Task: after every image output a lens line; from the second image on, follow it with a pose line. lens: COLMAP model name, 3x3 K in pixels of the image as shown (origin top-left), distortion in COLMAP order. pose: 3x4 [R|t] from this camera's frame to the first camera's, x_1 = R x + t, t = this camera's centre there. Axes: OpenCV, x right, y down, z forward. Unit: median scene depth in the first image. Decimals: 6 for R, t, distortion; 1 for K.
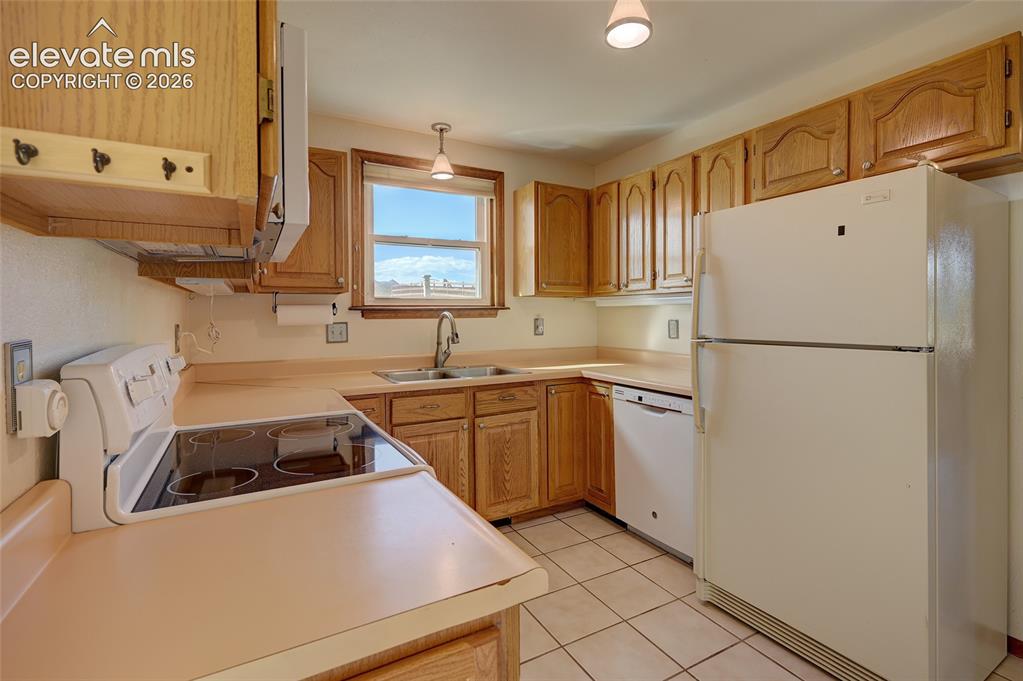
lens RADIAL K [[481.7, 0, 504.4], [0, 481.7, 317.1], [0, 0, 1]] dist [-0.000901, -0.000009]
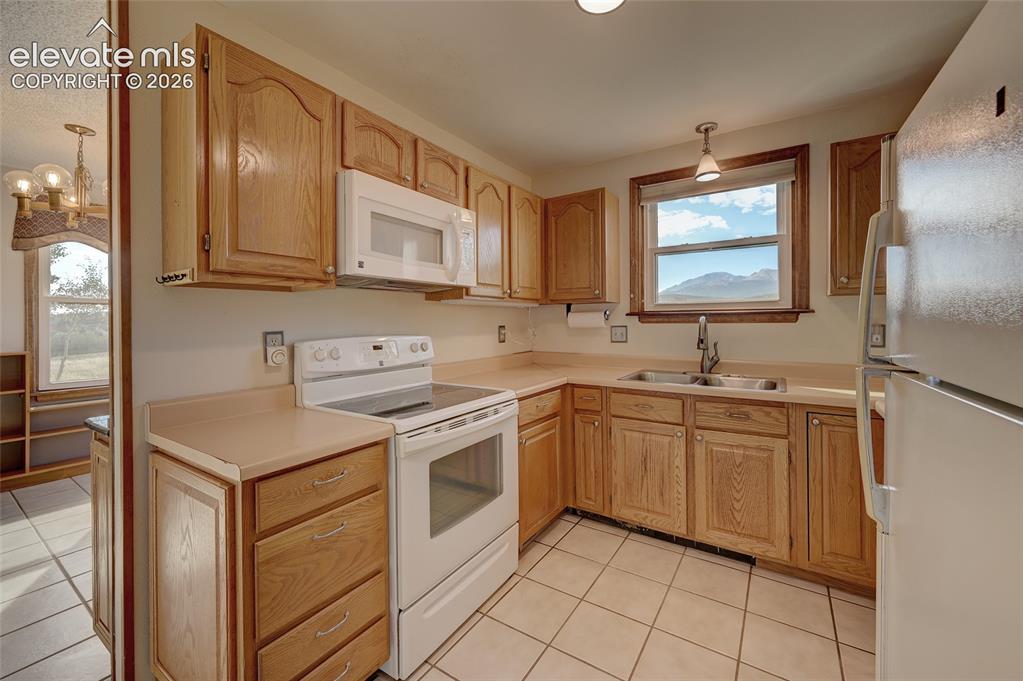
lens RADIAL K [[411.2, 0, 509.3], [0, 411.2, 320.9], [0, 0, 1]] dist [0.000355, -0.000165]
pose [[0.468998, 0.004778, -0.883186, 0.429758], [-0.001215, 0.999988, 0.004765, -0.005768], [0.883199, -0.001161, 0.468998, 0.262278]]
